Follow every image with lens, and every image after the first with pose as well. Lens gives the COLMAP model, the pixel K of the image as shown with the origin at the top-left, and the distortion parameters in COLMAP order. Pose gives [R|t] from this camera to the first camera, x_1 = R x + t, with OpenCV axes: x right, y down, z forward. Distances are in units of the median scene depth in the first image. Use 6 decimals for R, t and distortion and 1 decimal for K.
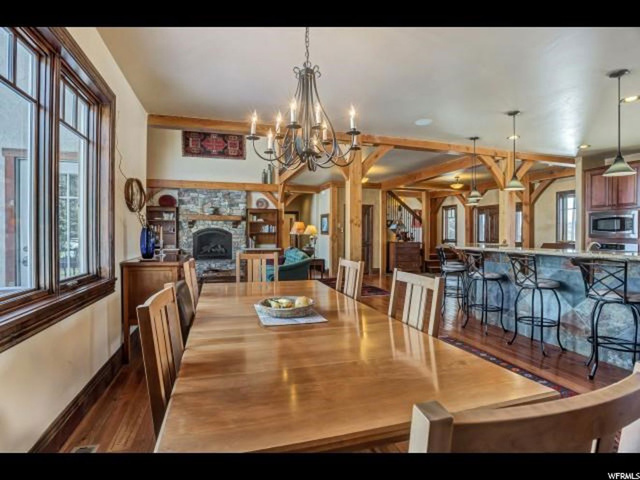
lens RADIAL K [[316.4, 0, 314.6], [0, 316.4, 237.7], [0, 0, 1]] dist [-0.052007, 0.017587]
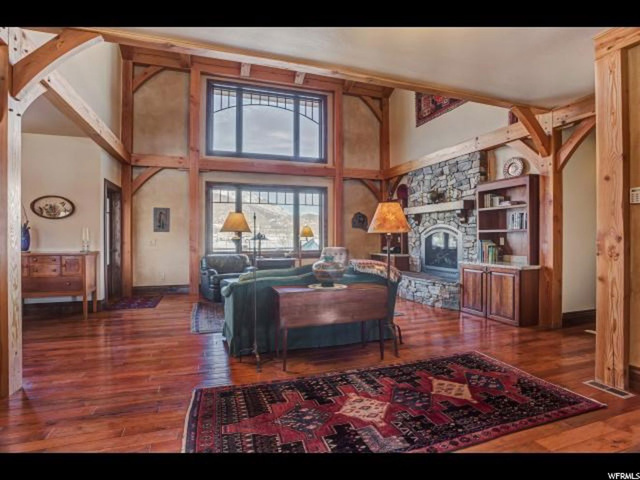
lens RADIAL K [[331.0, 0, 312.9], [0, 331.0, 237.9], [0, 0, 1]] dist [-0.057005, 0.022182]
pose [[0.032764, -0.000450, -0.999463, 0.319607], [-0.009993, 0.999950, -0.000778, -0.001725], [0.999413, 0.010013, 0.032758, 0.725343]]
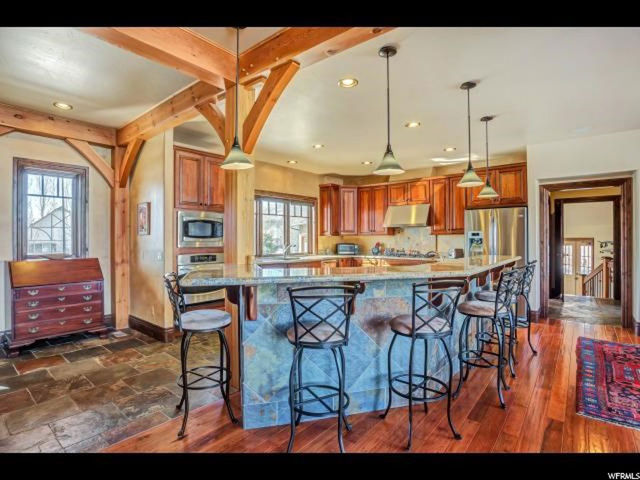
lens RADIAL K [[331.0, 0, 312.9], [0, 331.0, 237.9], [0, 0, 1]] dist [-0.057005, 0.022182]
pose [[-0.556290, 0.000231, 0.830988, 0.073203], [0.009411, 0.999938, 0.006023, -0.013738], [-0.830935, 0.011171, -0.556257, 0.691643]]
